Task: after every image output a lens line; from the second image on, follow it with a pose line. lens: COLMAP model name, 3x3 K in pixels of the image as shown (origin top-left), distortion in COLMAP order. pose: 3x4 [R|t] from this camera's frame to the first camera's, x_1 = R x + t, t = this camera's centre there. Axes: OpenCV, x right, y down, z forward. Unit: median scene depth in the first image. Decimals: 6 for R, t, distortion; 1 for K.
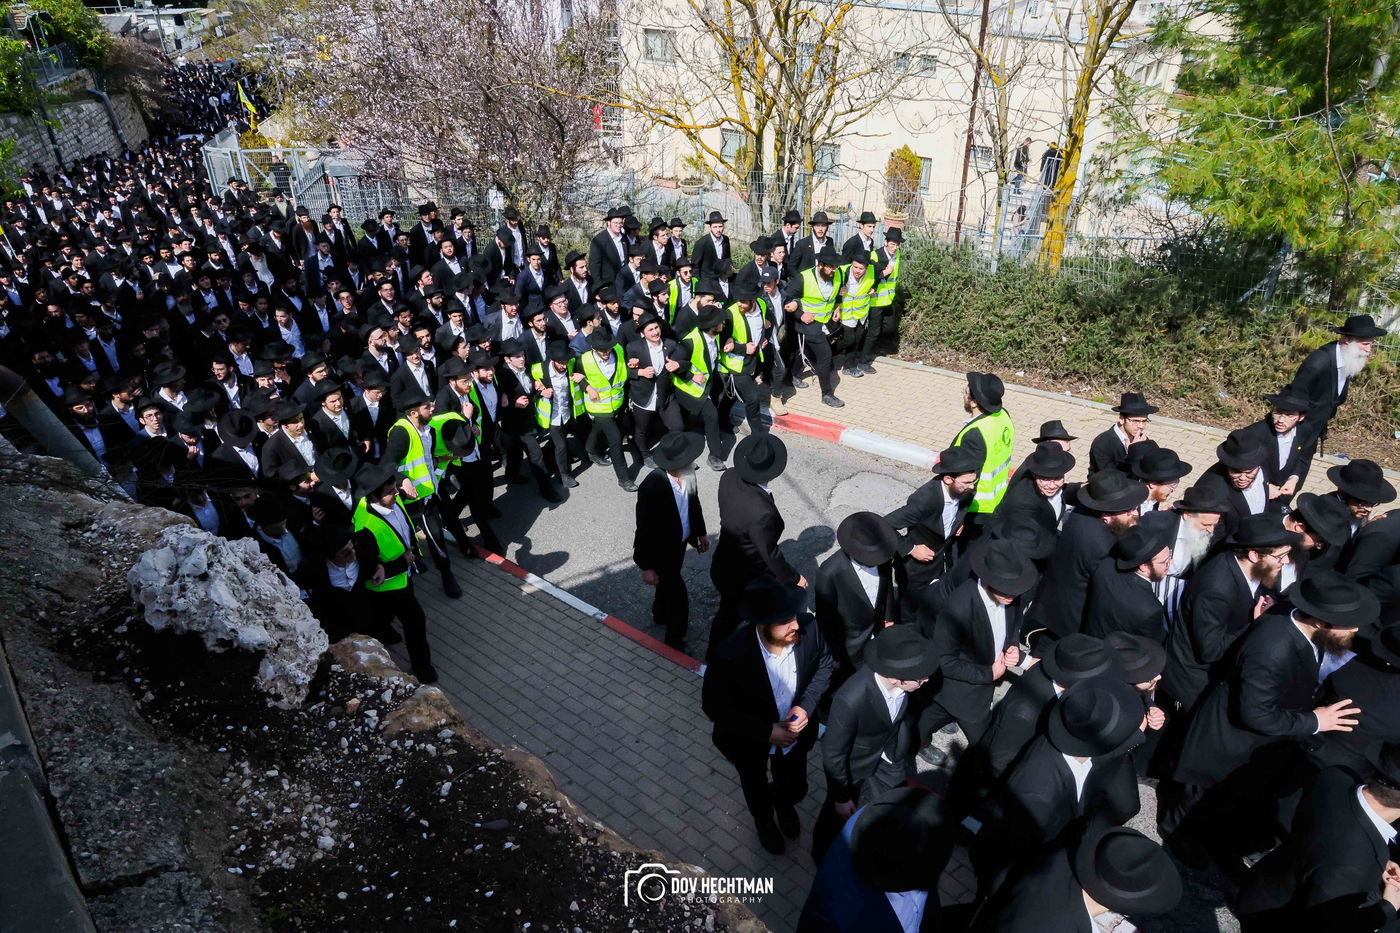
lens RADIAL K [[953.0, 0, 700.0], [0, 953.0, 466.5], [0, 0, 1]] dist [-0.095025, 0.063231]
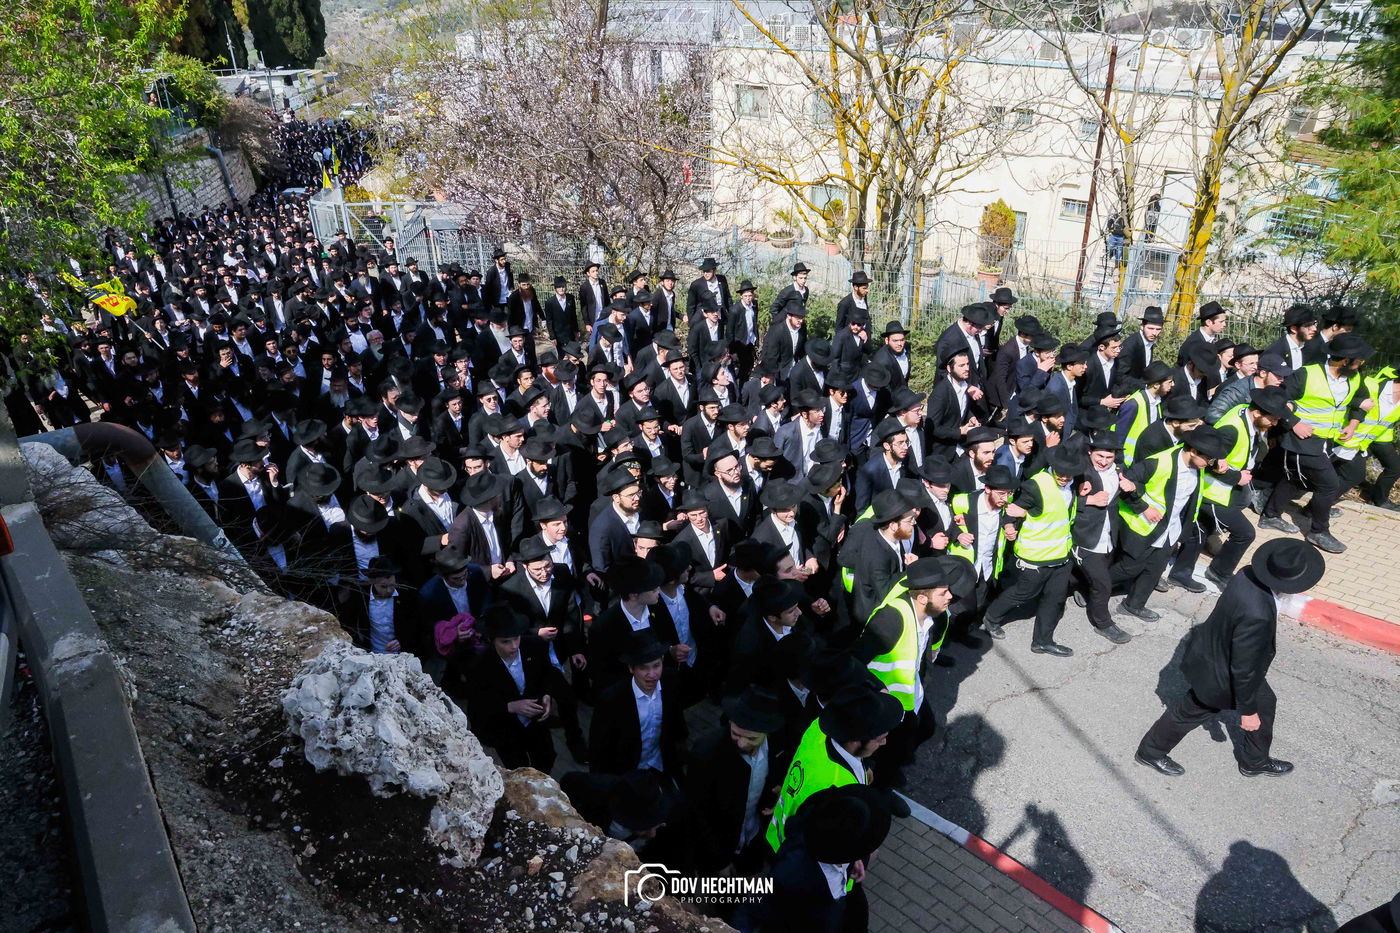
lens RADIAL K [[953.0, 0, 700.0], [0, 953.0, 466.5], [0, 0, 1]] dist [-0.095025, 0.063231]
pose [[0.996770, 0.018775, -0.078080, -0.119104], [-0.022702, 0.998505, -0.049719, -0.056552], [0.077030, 0.051331, 0.995707, 0.096728]]
